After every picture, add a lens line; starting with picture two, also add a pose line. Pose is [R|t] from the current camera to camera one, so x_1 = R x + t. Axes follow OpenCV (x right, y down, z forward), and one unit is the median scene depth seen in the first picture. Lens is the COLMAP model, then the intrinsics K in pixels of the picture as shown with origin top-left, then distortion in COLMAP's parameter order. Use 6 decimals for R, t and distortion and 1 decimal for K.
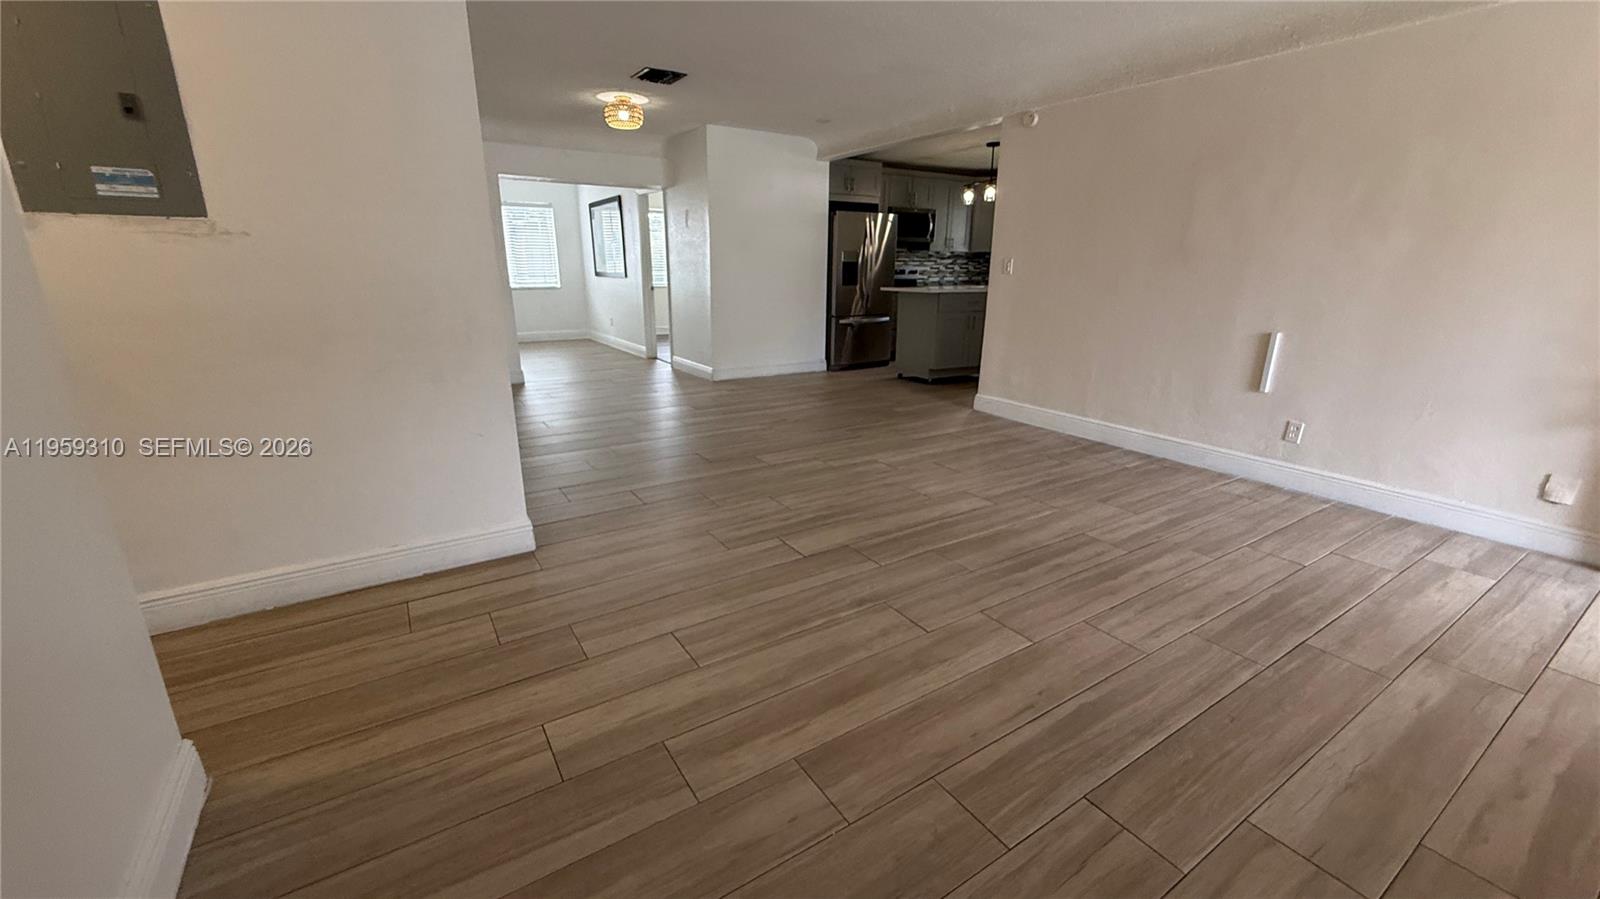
lens RADIAL K [[641.9, 0, 804.1], [0, 641.9, 446.6], [0, 0, 1]] dist [0.004092, -0.001770]
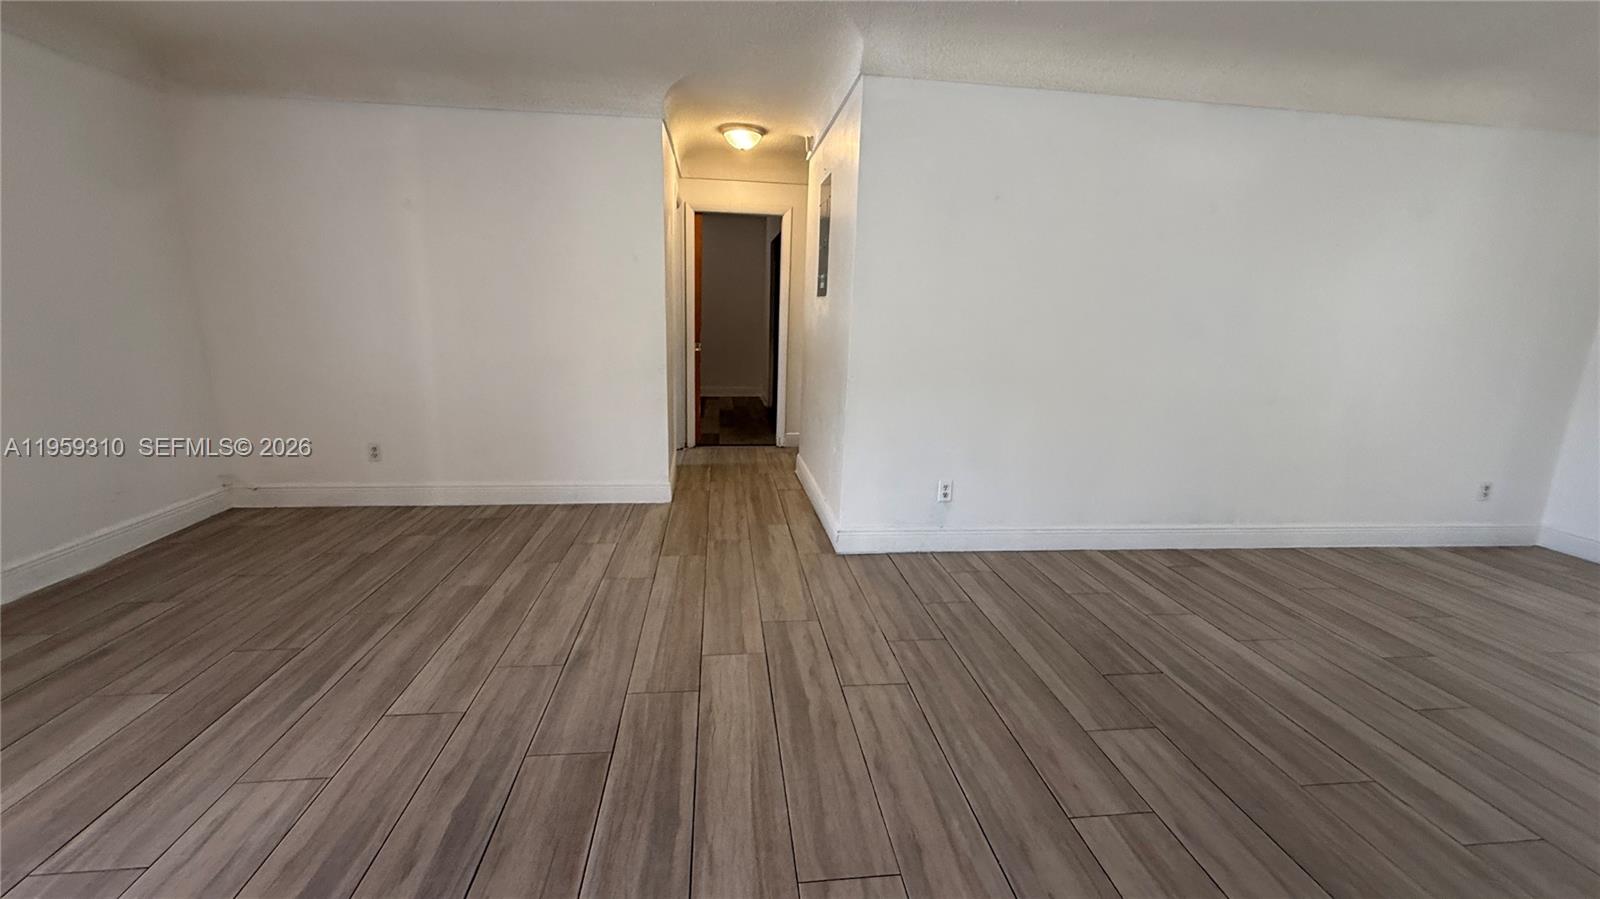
lens RADIAL K [[641.9, 0, 795.8], [0, 641.9, 447.1], [0, 0, 1]] dist [0.004092, -0.001770]
pose [[-0.448881, 0.167259, -0.877799, 0.752643], [-0.281190, 0.905985, 0.316422, -0.446010], [0.848197, 0.388865, -0.359648, 1.511863]]
